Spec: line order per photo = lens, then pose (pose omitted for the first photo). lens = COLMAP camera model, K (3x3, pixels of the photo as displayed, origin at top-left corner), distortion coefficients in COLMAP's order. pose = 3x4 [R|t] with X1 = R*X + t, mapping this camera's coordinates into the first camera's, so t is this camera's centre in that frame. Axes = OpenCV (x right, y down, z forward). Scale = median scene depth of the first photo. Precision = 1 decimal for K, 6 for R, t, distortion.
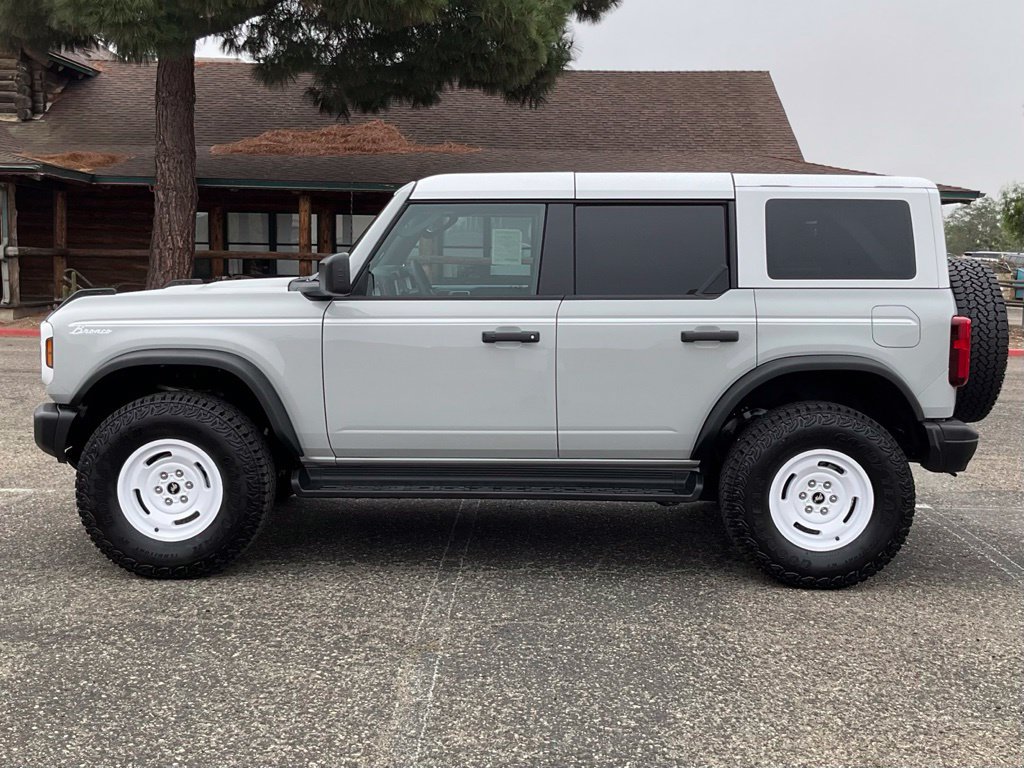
lens RADIAL K [[1119.8, 0, 536.1], [0, 1119.8, 353.8], [0, 0, 1]] dist [0.103242, -0.189652]
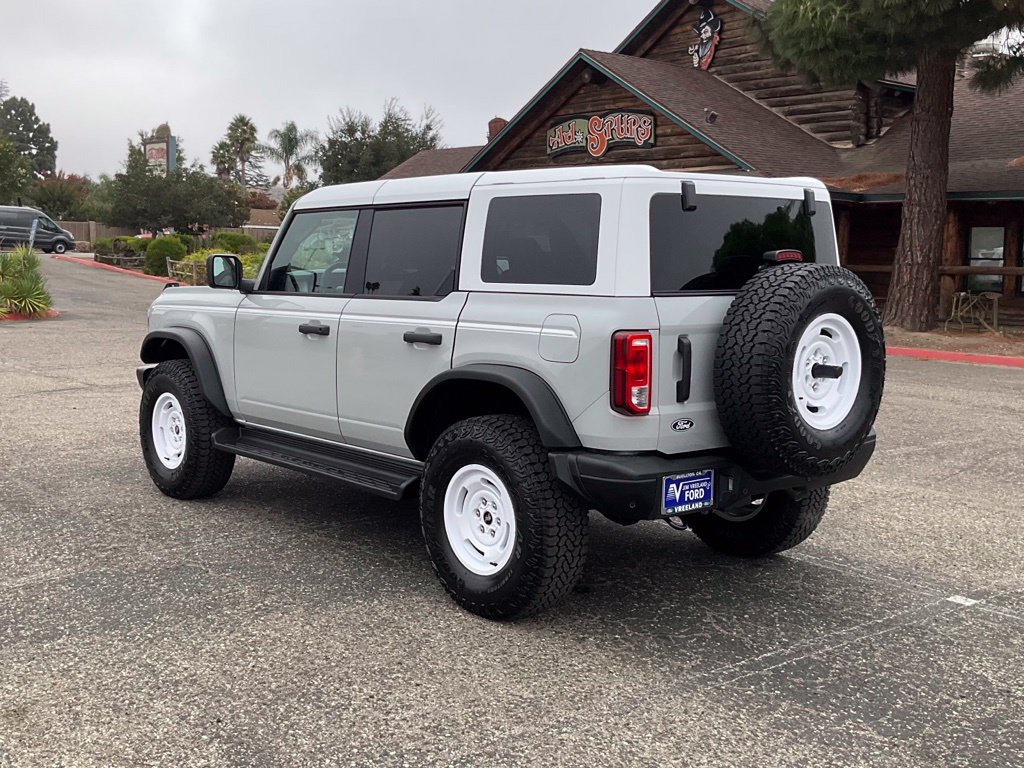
lens RADIAL K [[1119.8, 0, 536.1], [0, 1119.8, 353.8], [0, 0, 1]] dist [0.103242, -0.189652]
pose [[0.673997, 0.061446, -0.736174, 0.928328], [-0.073881, 0.997145, 0.015587, -0.023643], [0.735031, 0.043883, 0.676612, 0.389497]]
